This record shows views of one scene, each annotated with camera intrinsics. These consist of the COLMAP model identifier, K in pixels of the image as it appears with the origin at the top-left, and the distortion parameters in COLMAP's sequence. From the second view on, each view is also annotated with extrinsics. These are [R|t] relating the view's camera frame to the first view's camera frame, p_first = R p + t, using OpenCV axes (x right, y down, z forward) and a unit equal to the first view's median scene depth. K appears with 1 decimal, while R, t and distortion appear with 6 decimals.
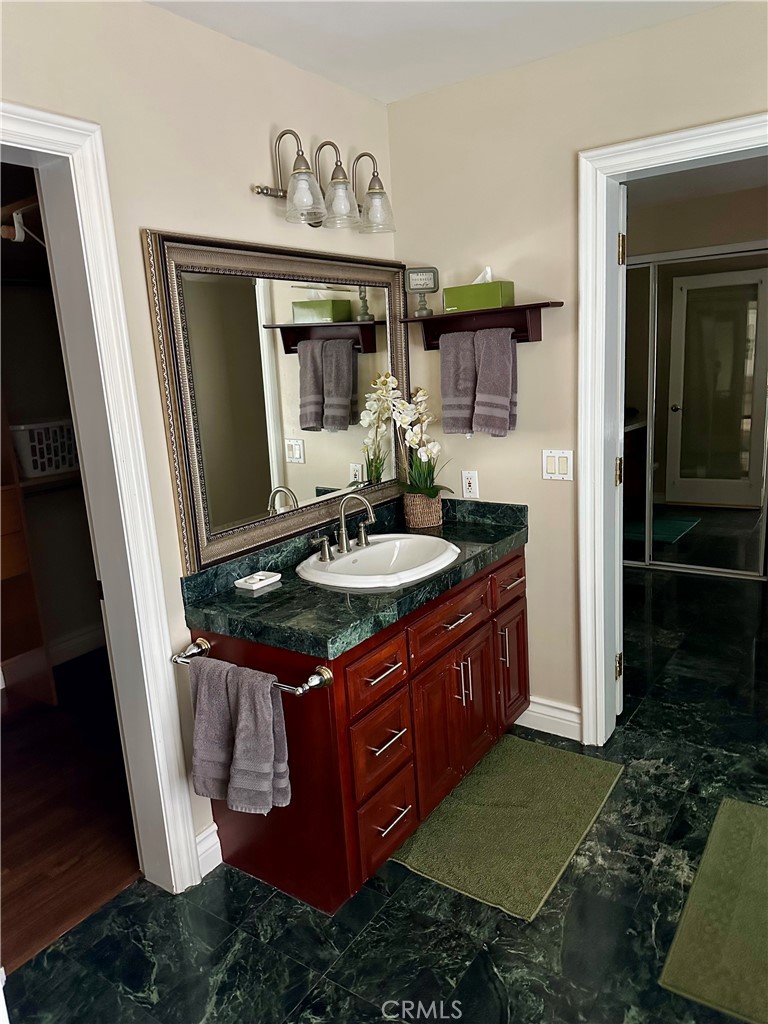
lens RADIAL K [[726.0, 0, 384.9], [0, 726.0, 516.4], [0, 0, 1]] dist [0.065488, -0.072665]
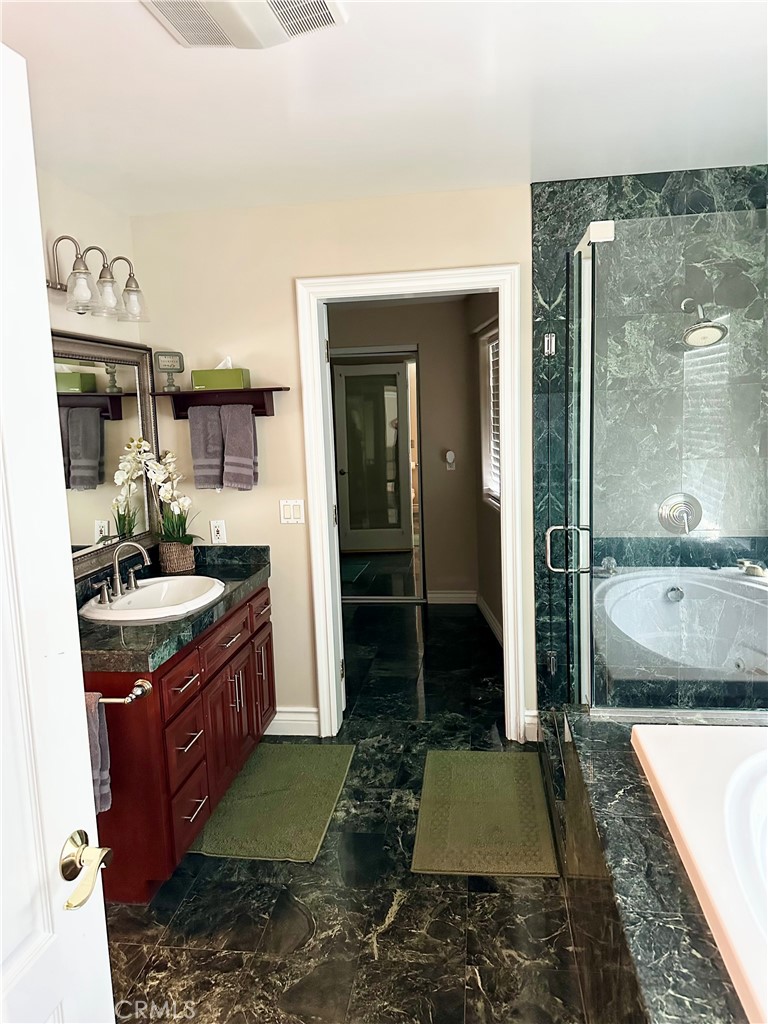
lens RADIAL K [[726.0, 0, 382.0], [0, 726.0, 511.5], [0, 0, 1]] dist [0.065488, -0.072665]
pose [[0.894858, -0.031471, 0.445240, -0.192478], [0.075233, 0.993874, -0.080956, 0.043922], [-0.439965, 0.105941, 0.891744, -0.202507]]
